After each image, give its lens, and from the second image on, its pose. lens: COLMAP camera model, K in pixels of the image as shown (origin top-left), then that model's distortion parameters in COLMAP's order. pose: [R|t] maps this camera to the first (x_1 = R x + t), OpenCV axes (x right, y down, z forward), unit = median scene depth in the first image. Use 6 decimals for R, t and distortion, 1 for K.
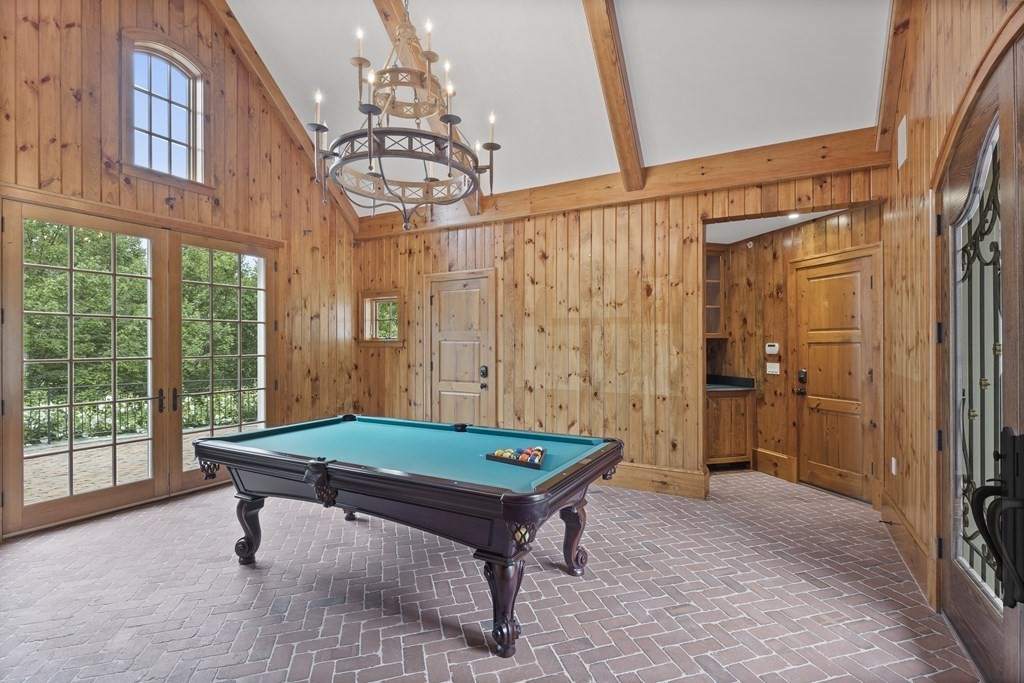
lens RADIAL K [[484.5, 0, 516.8], [0, 484.5, 343.8], [0, 0, 1]] dist [0.002502, 0.000154]
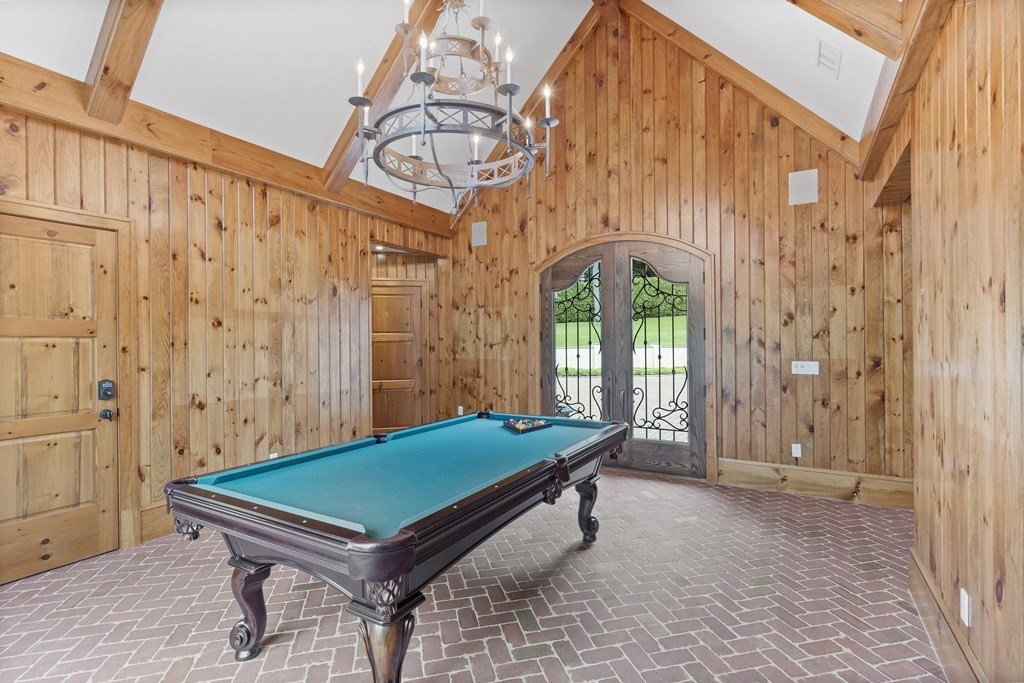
lens RADIAL K [[484.5, 0, 517.2], [0, 484.5, 340.9], [0, 0, 1]] dist [0.002502, 0.000154]
pose [[0.025459, 0.004110, 0.999667, -0.715199], [0.007401, 0.999963, -0.004299, 0.004792], [-0.999648, 0.007508, 0.025428, 0.543788]]
